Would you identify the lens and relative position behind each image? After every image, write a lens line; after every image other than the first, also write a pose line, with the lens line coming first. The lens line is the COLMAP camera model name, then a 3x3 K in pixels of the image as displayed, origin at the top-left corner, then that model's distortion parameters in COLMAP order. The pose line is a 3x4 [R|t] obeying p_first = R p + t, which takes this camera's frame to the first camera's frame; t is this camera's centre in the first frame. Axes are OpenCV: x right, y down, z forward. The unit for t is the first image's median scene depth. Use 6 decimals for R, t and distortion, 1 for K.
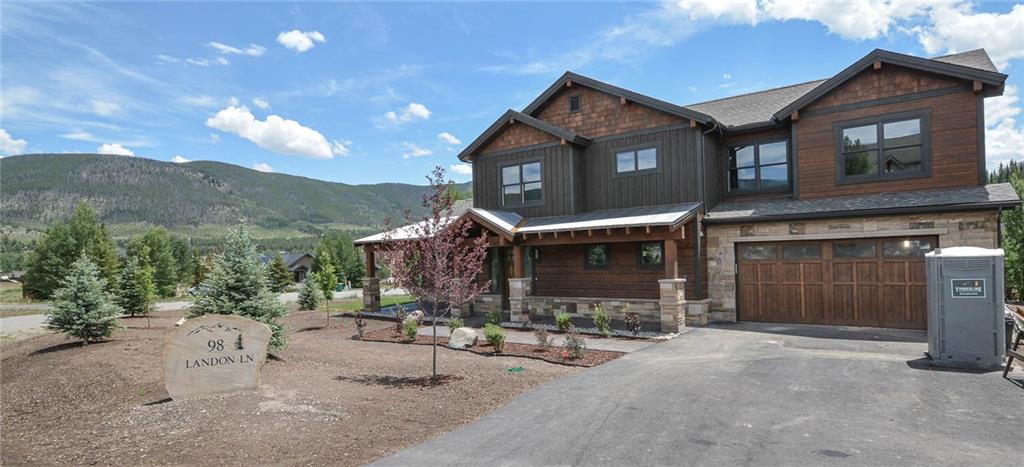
lens RADIAL K [[523.6, 0, 530.8], [0, 523.6, 252.2], [0, 0, 1]] dist [-0.000157, 0.000971]
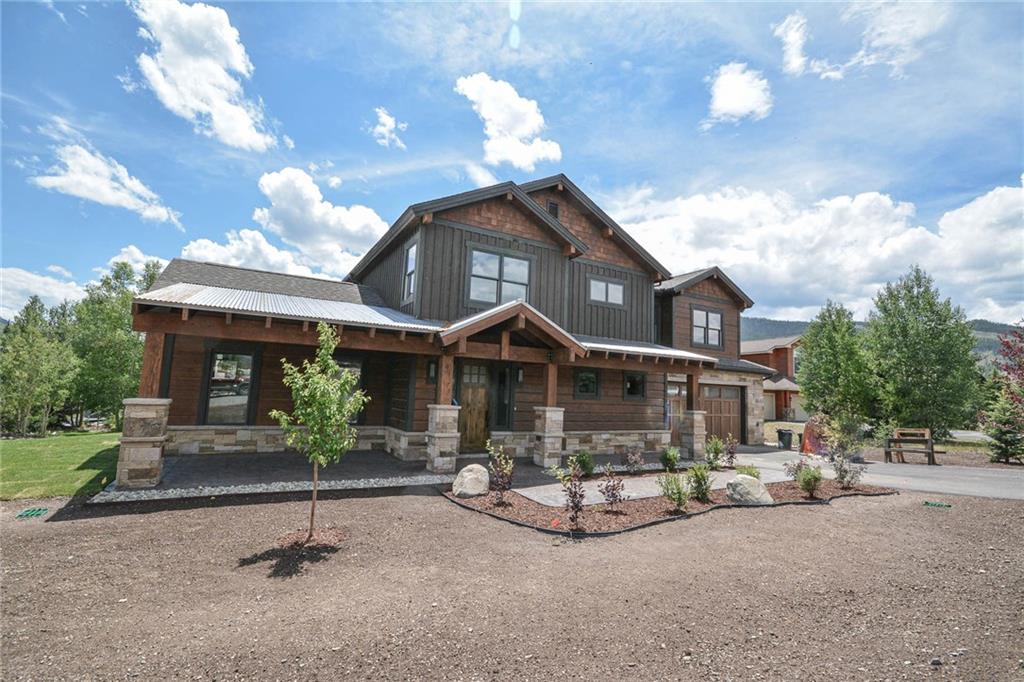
lens RADIAL K [[459.8, 0, 512.0], [0, 459.8, 341.0], [0, 0, 1]] dist [-0.000718, -0.005598]
pose [[0.413841, 0.148594, 0.898140, -0.735449], [-0.053187, 0.988850, -0.139094, 0.057842], [-0.908794, 0.009793, 0.417130, 0.885835]]
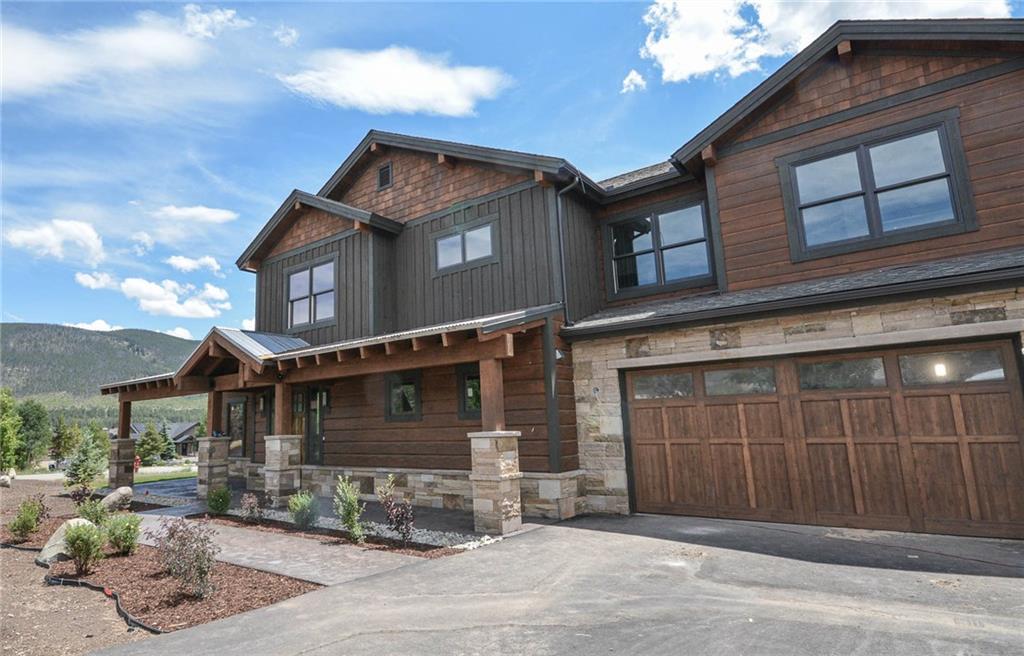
lens RADIAL K [[566.1, 0, 424.4], [0, 566.1, 329.3], [0, 0, 1]] dist [-0.001335, -0.003160]
pose [[0.996934, -0.008569, -0.077773, 0.229535], [-0.004665, 0.985708, -0.168400, 0.043612], [0.078105, 0.168246, 0.982646, 0.375202]]
